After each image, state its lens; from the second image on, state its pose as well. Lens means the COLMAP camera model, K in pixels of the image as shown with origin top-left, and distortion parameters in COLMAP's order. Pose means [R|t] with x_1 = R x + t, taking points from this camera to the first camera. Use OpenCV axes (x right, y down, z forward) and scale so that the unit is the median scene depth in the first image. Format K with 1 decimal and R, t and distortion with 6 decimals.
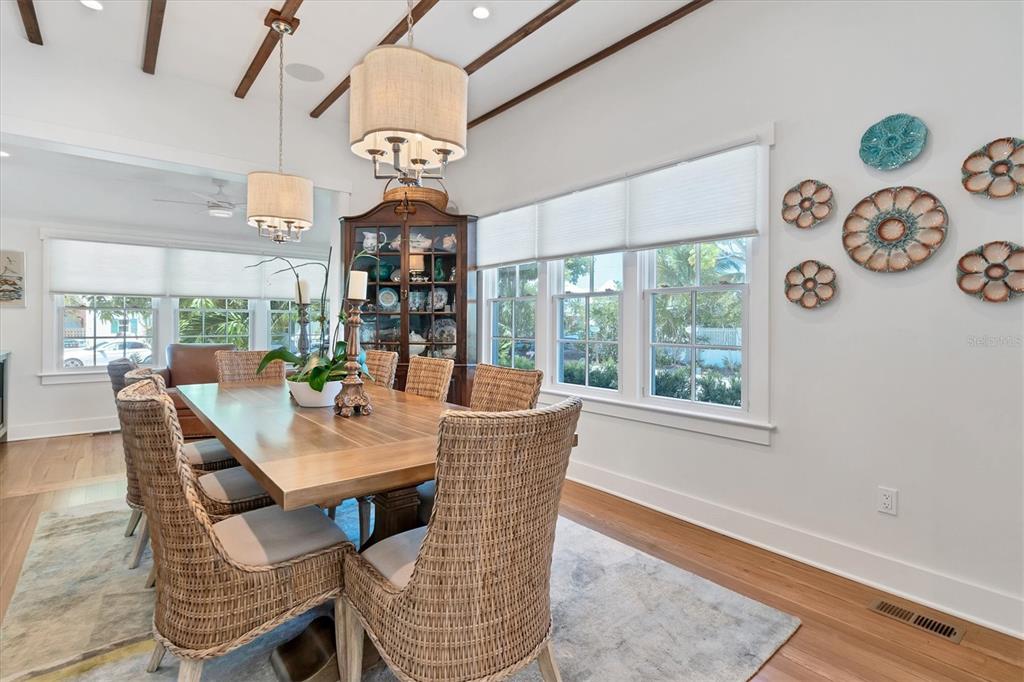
lens RADIAL K [[470.2, 0, 519.5], [0, 470.2, 335.5], [0, 0, 1]] dist [-0.008655, 0.000384]
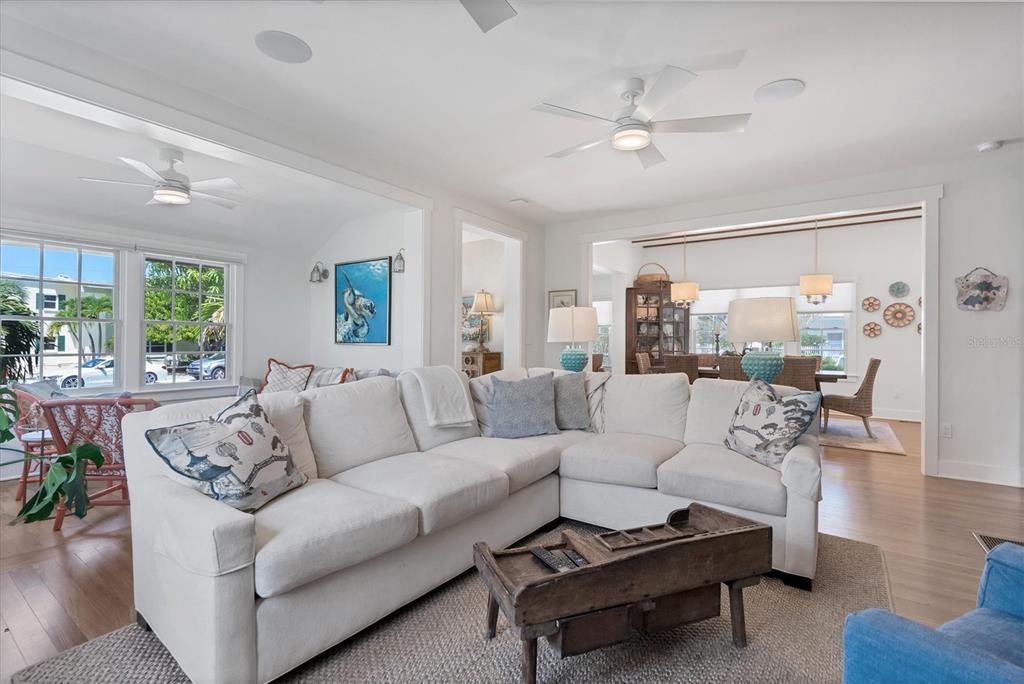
lens RADIAL K [[470.2, 0, 505.5], [0, 470.2, 341.0], [0, 0, 1]] dist [-0.008655, 0.000384]
pose [[0.975876, -0.000846, 0.218324, -2.608311], [0.005914, 0.999728, -0.022563, 0.025038], [-0.218246, 0.023309, 0.975615, -1.614041]]
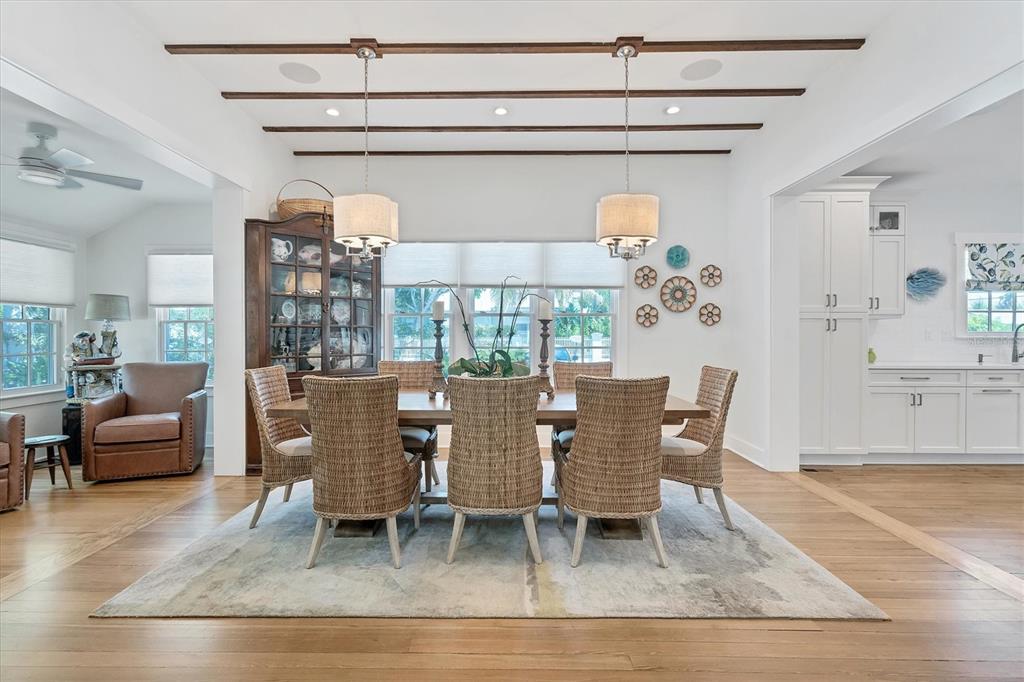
lens RADIAL K [[470.2, 0, 510.7], [0, 470.2, 332.7], [0, 0, 1]] dist [-0.008655, 0.000384]
pose [[0.660920, -0.007427, 0.750419, -1.426163], [0.023356, 0.999670, -0.010676, -0.025978], [-0.750092, 0.024582, 0.660876, 0.075435]]
